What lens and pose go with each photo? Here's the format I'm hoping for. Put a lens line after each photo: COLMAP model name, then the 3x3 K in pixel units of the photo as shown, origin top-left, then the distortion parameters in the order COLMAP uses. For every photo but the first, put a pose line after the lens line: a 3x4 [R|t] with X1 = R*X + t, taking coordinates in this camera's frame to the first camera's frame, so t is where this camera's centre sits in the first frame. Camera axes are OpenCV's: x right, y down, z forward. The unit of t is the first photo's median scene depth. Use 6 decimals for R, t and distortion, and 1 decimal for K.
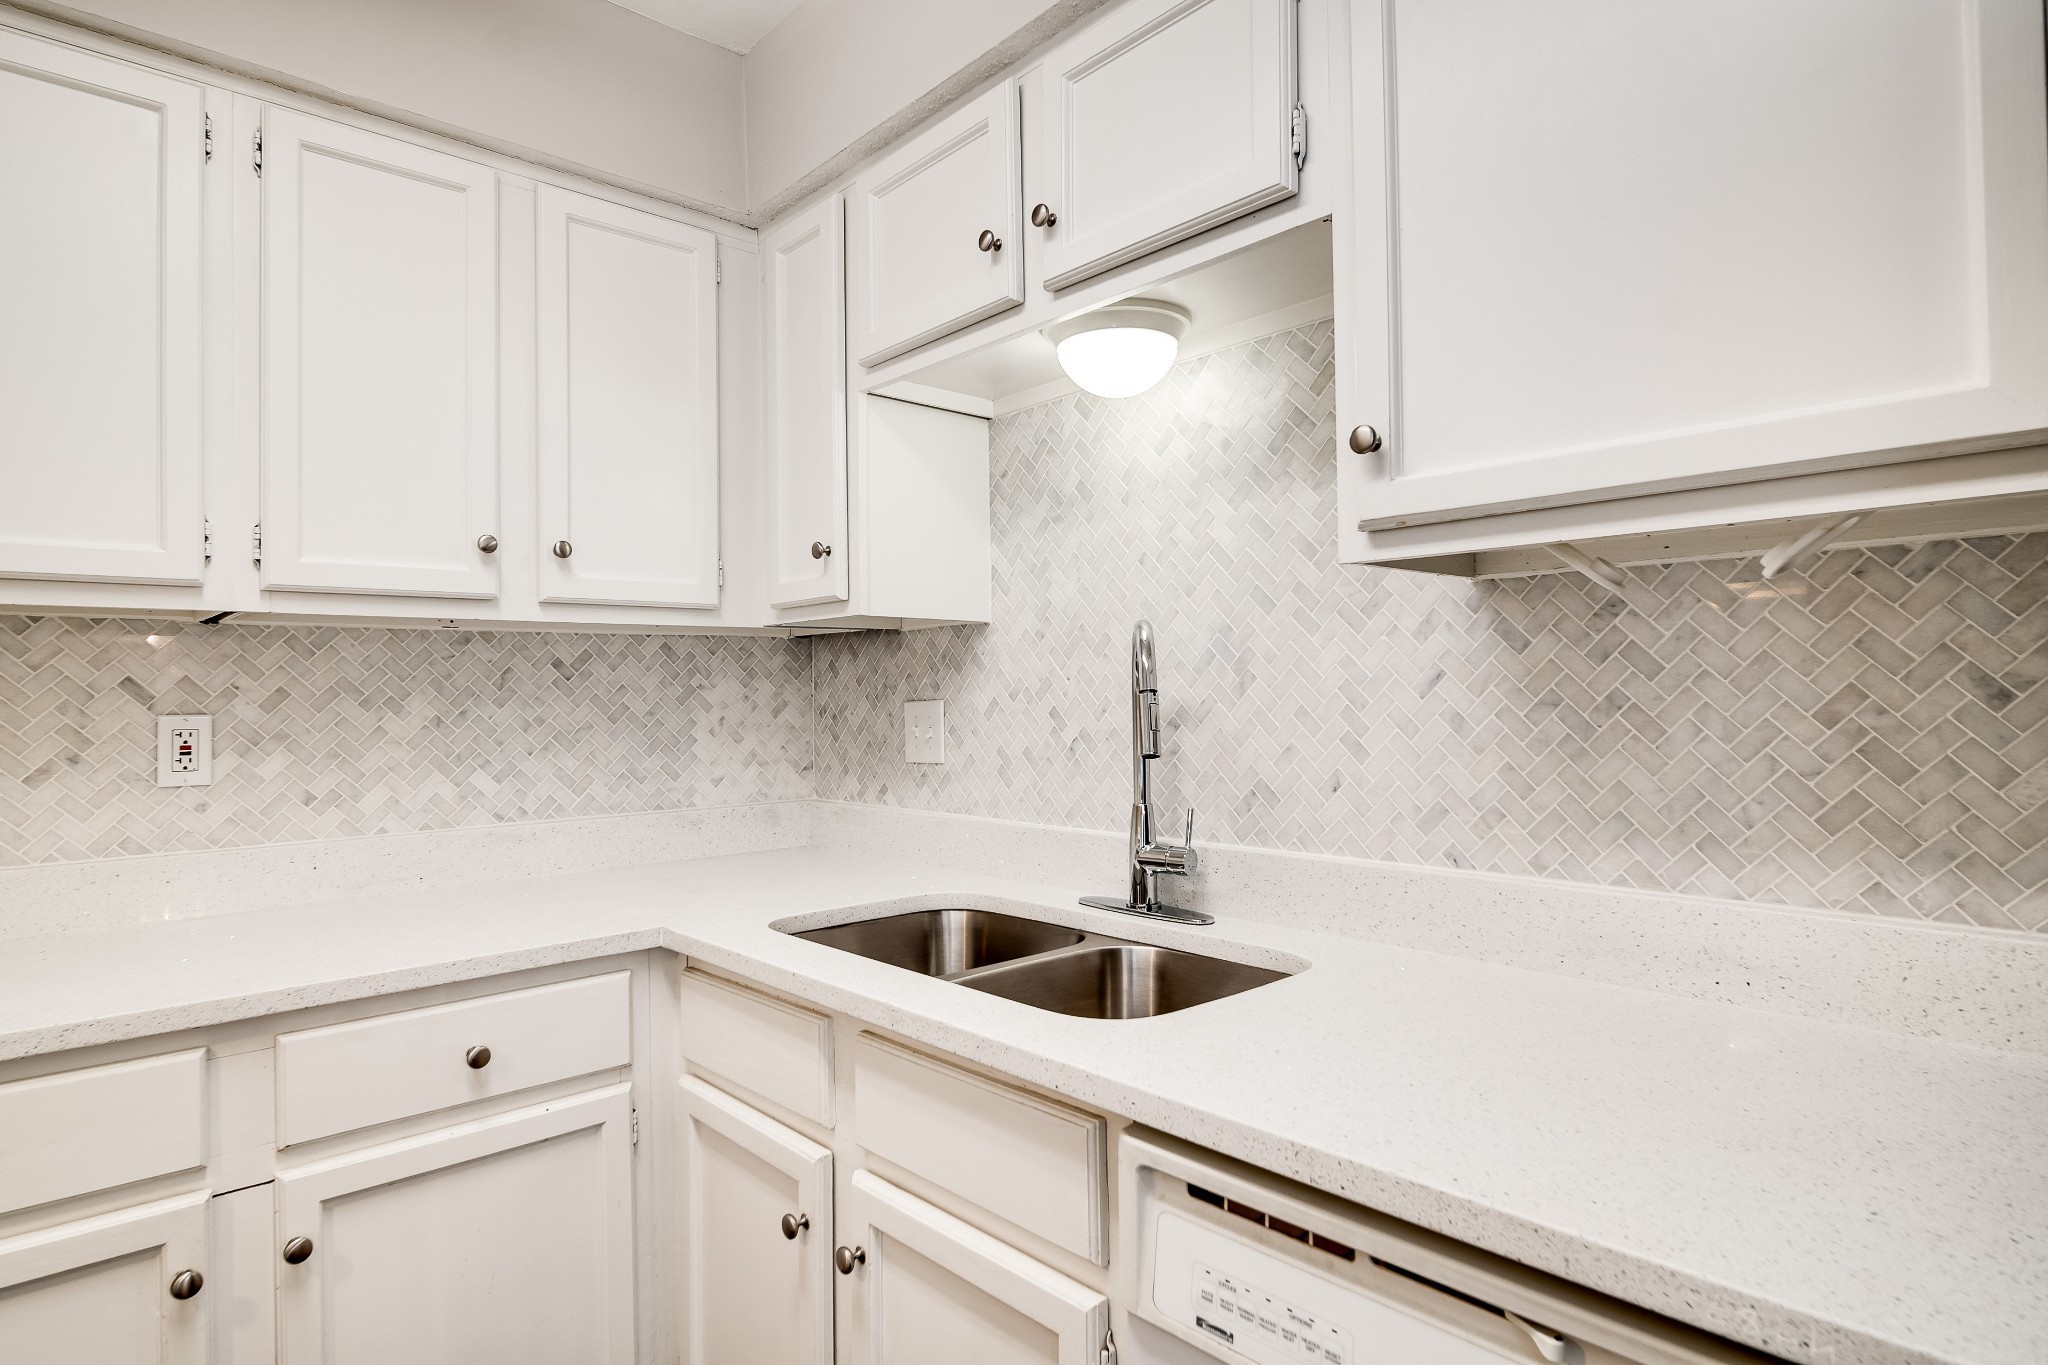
lens RADIAL K [[1096.7, 0, 1023.0], [0, 1096.7, 676.4], [0, 0, 1]] dist [0.000487, -0.000315]
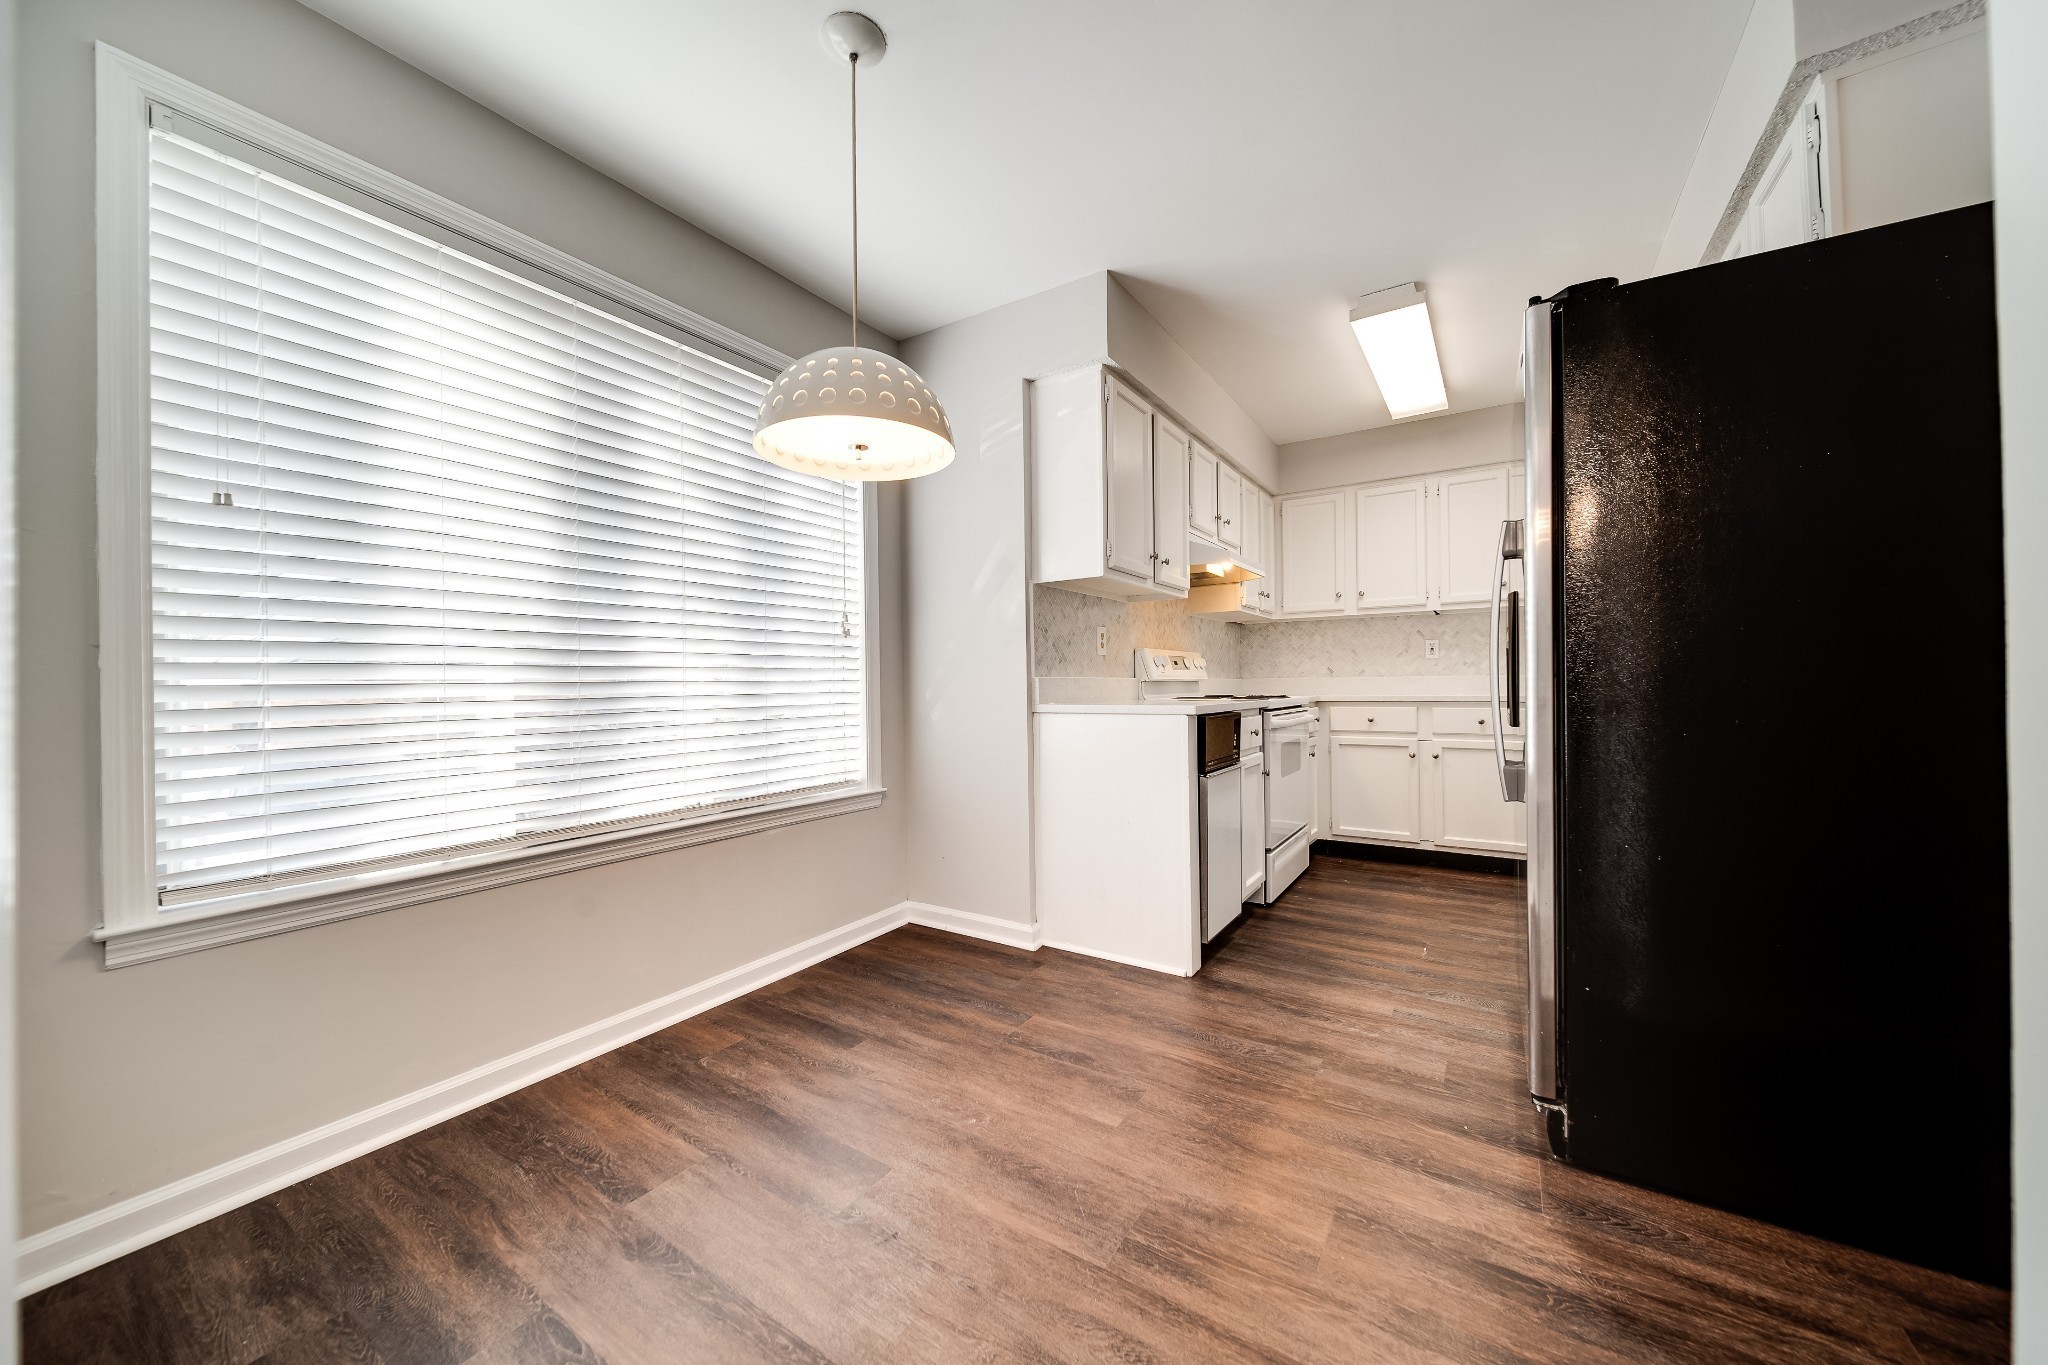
lens RADIAL K [[721.8, 0, 1028.1], [0, 721.8, 680.8], [0, 0, 1]] dist [-0.000383, -0.000084]
pose [[0.253364, 0.005832, -0.967354, 1.253911], [0.021435, 0.999702, 0.011641, 0.116424], [0.967134, -0.023685, 0.253163, -0.946002]]
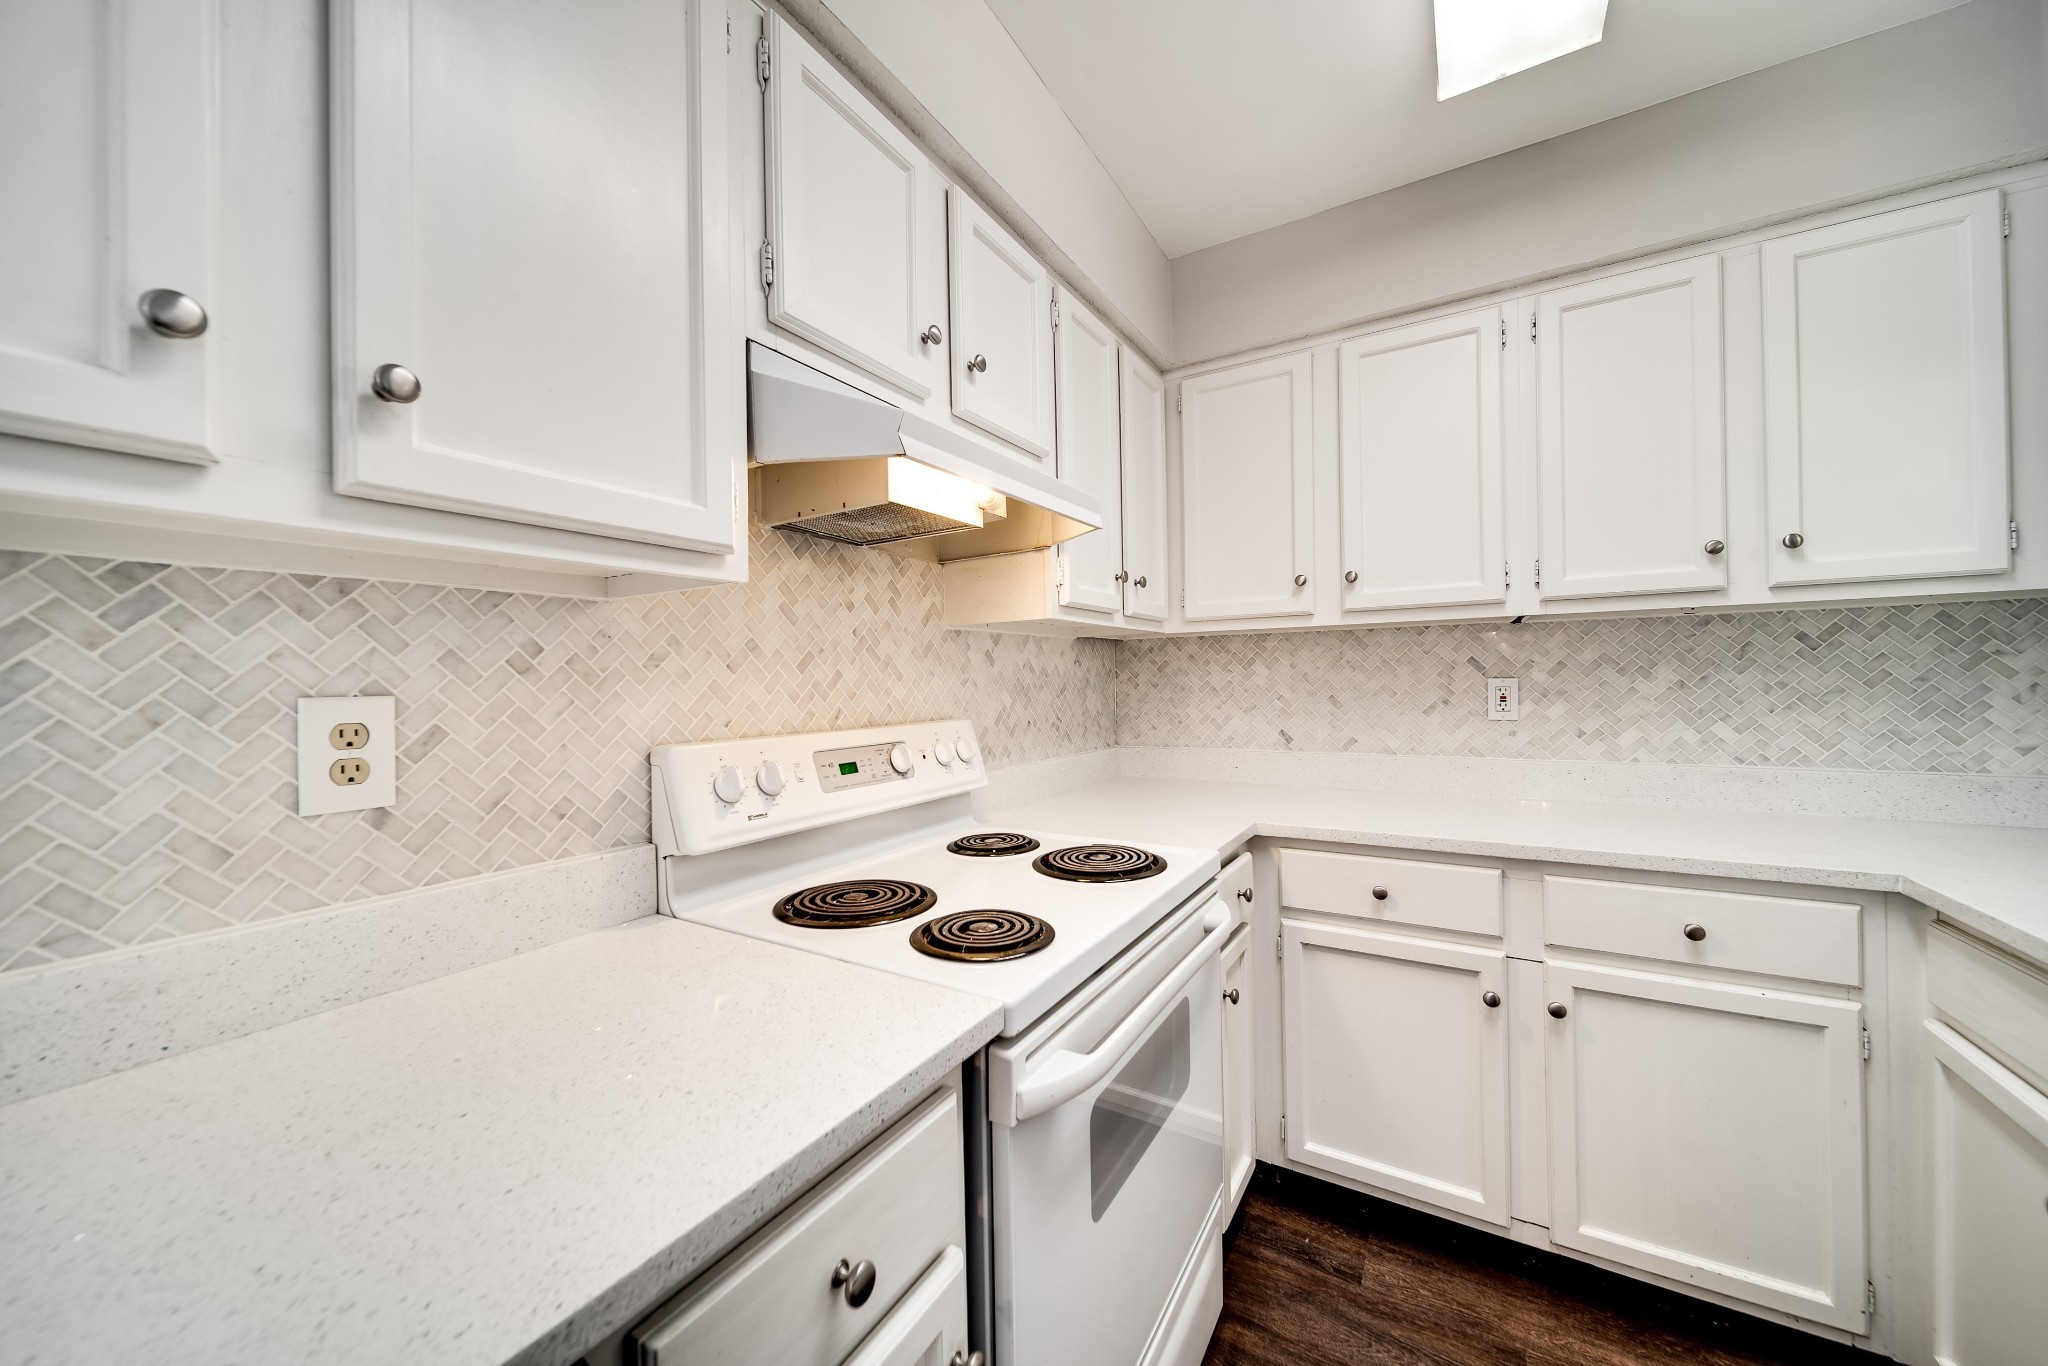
lens RADIAL K [[721.8, 0, 1028.1], [0, 721.8, 681.3], [0, 0, 1]] dist [-0.000383, -0.000084]
pose [[0.289409, 0.009457, -0.957159, 0.093061], [0.027671, 0.999451, 0.018242, -0.000851], [0.956805, -0.031765, 0.288988, -0.026696]]
